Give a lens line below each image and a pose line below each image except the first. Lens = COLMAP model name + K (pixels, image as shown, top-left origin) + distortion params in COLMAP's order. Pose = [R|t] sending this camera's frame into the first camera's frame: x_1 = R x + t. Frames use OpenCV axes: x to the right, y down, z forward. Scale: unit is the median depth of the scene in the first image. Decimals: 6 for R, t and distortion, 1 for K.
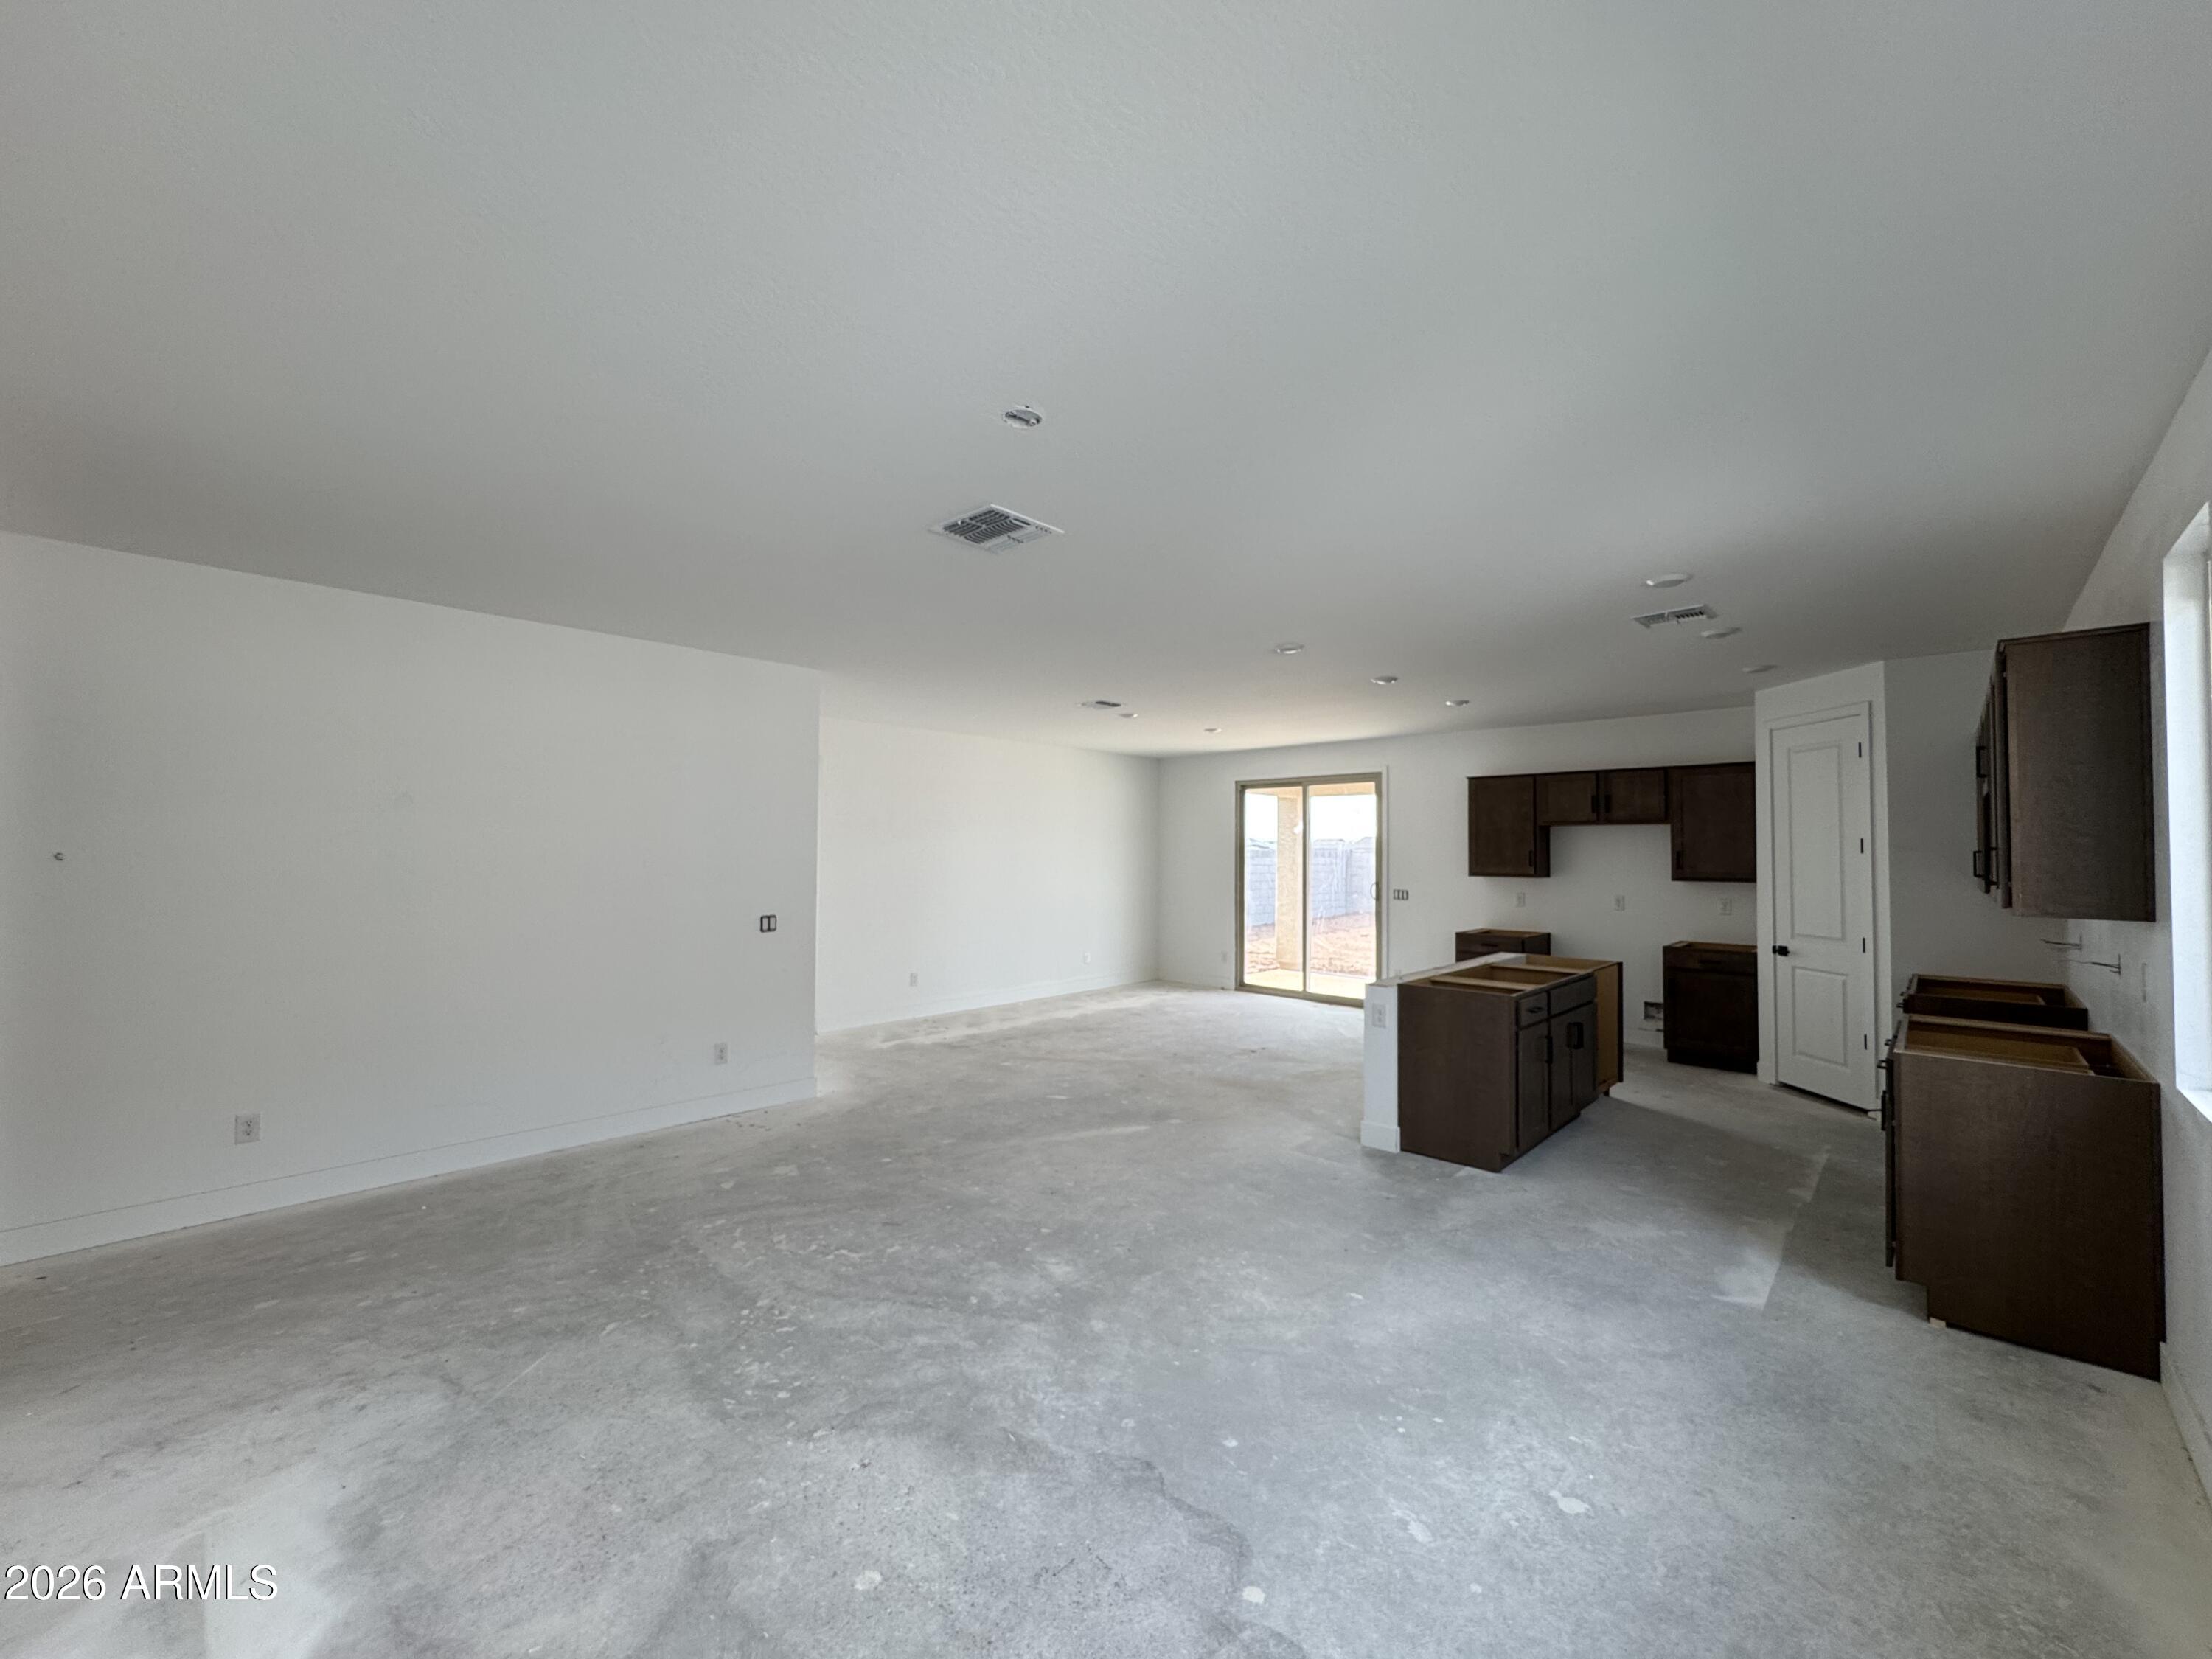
lens RADIAL K [[887.3, 0, 1106.8], [0, 887.3, 834.2], [0, 0, 1]] dist [0.003202, 0.000857]
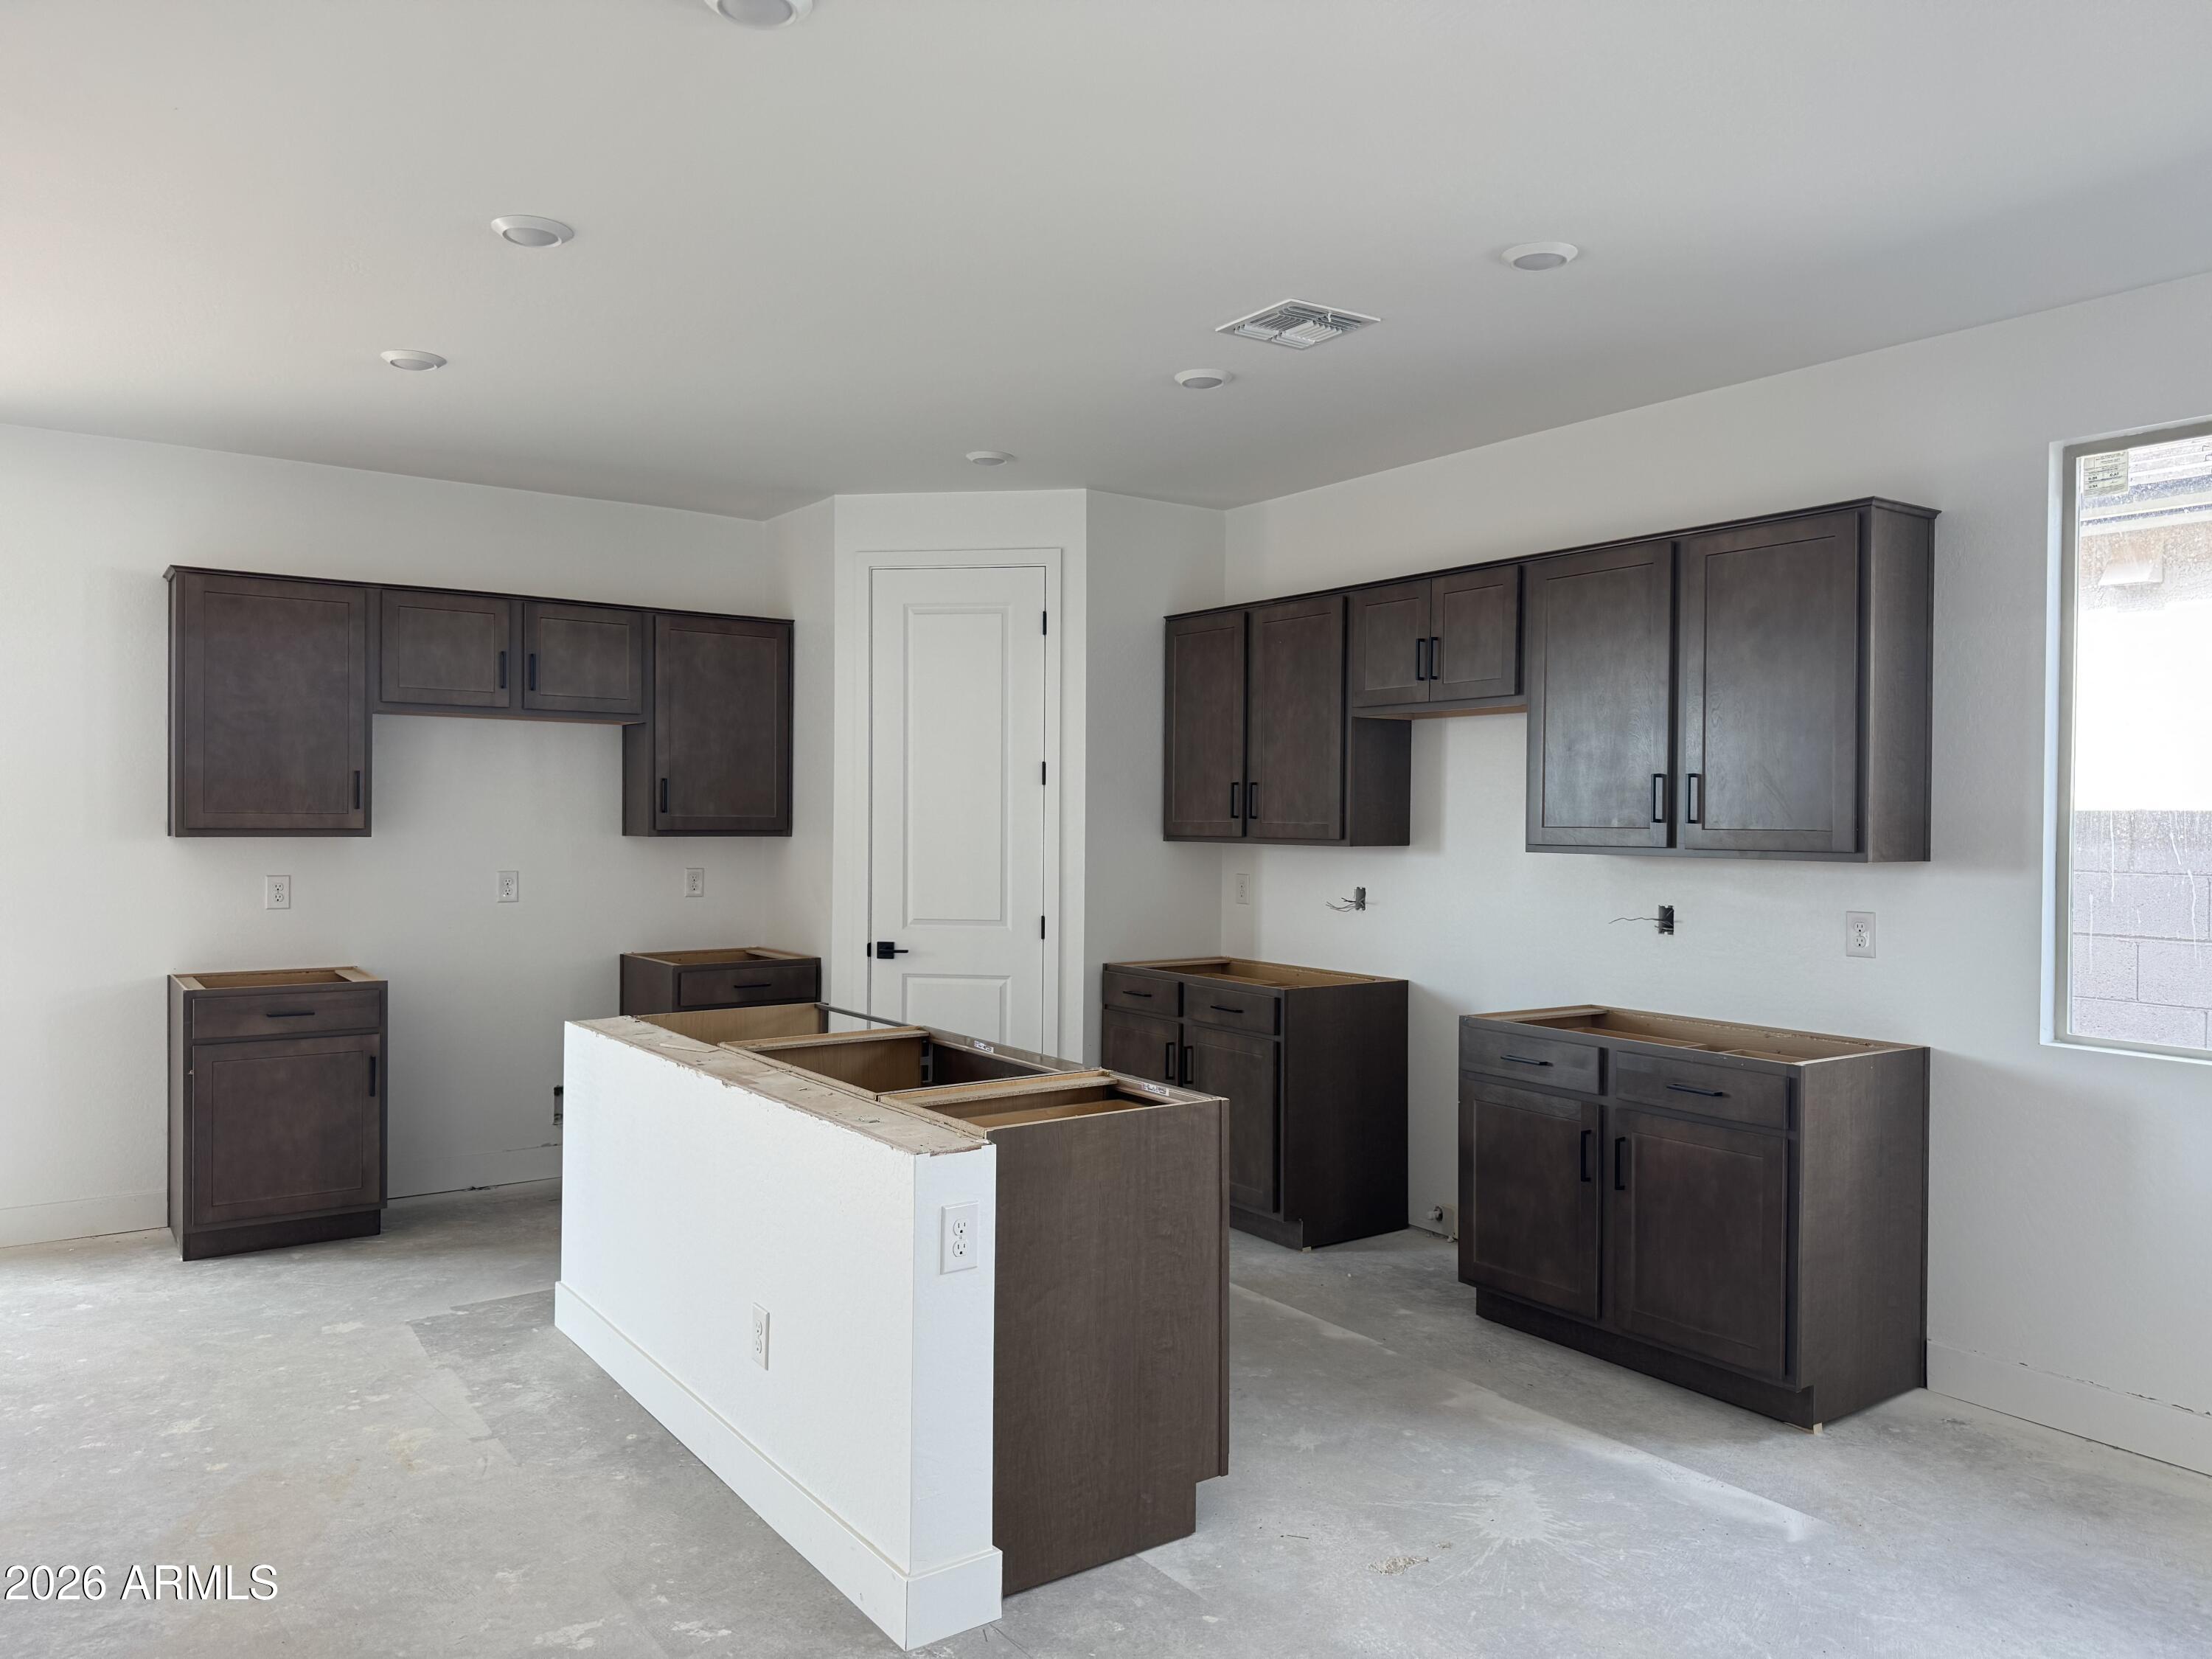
lens RADIAL K [[1567.6, 0, 1105.8], [0, 1567.6, 814.9], [0, 0, 1]] dist [-0.002457, -0.006294]
pose [[0.202589, -0.013013, 0.979177, -0.246944], [-0.031174, 0.999319, 0.019731, 0.019983], [-0.978767, -0.034522, 0.202046, 0.743505]]
